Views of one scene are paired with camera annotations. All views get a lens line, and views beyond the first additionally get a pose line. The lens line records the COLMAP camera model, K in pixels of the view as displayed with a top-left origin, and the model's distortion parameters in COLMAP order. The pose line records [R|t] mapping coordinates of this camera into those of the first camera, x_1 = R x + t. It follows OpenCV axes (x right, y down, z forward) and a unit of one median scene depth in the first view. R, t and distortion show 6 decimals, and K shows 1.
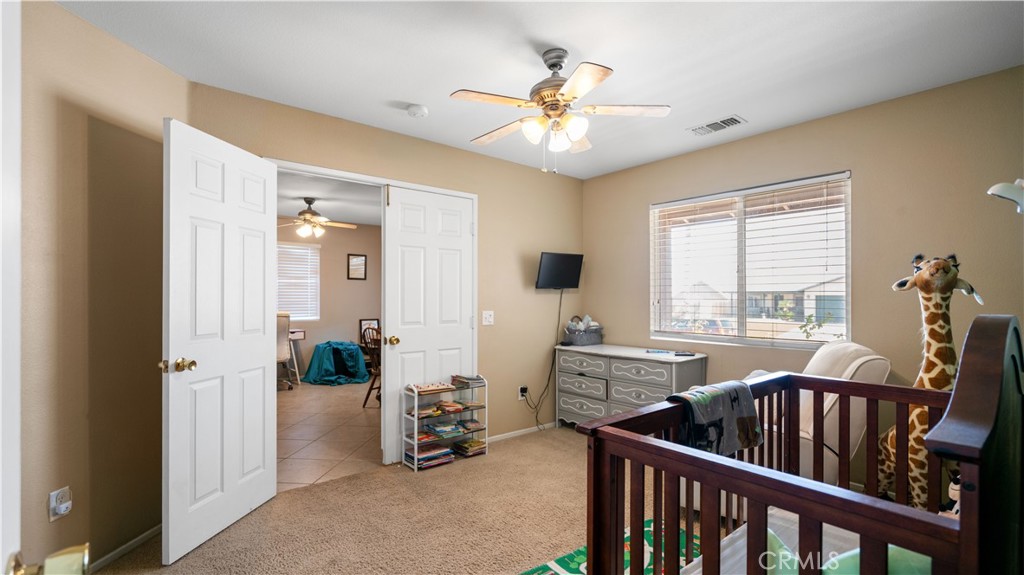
lens RADIAL K [[465.5, 0, 511.4], [0, 465.5, 280.6], [0, 0, 1]] dist [0.000591, 0.000242]
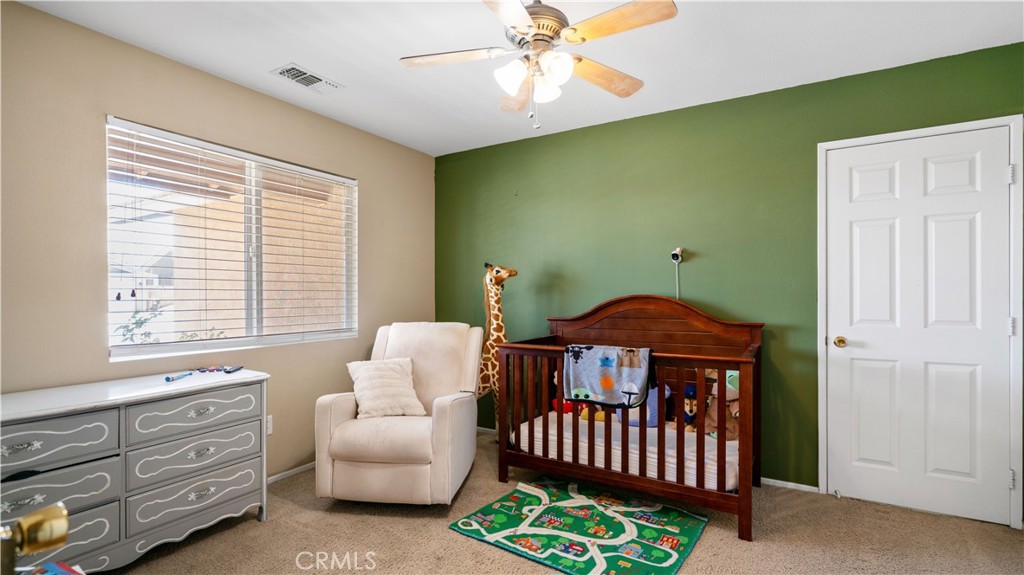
lens RADIAL K [[467.5, 0, 510.1], [0, 467.5, 297.7], [0, 0, 1]] dist [0.000193, 0.000450]
pose [[-0.331203, -0.008905, 0.943518, -0.411679], [-0.035329, 0.999371, -0.002969, 0.039766], [-0.942898, -0.034316, -0.331309, 0.834038]]
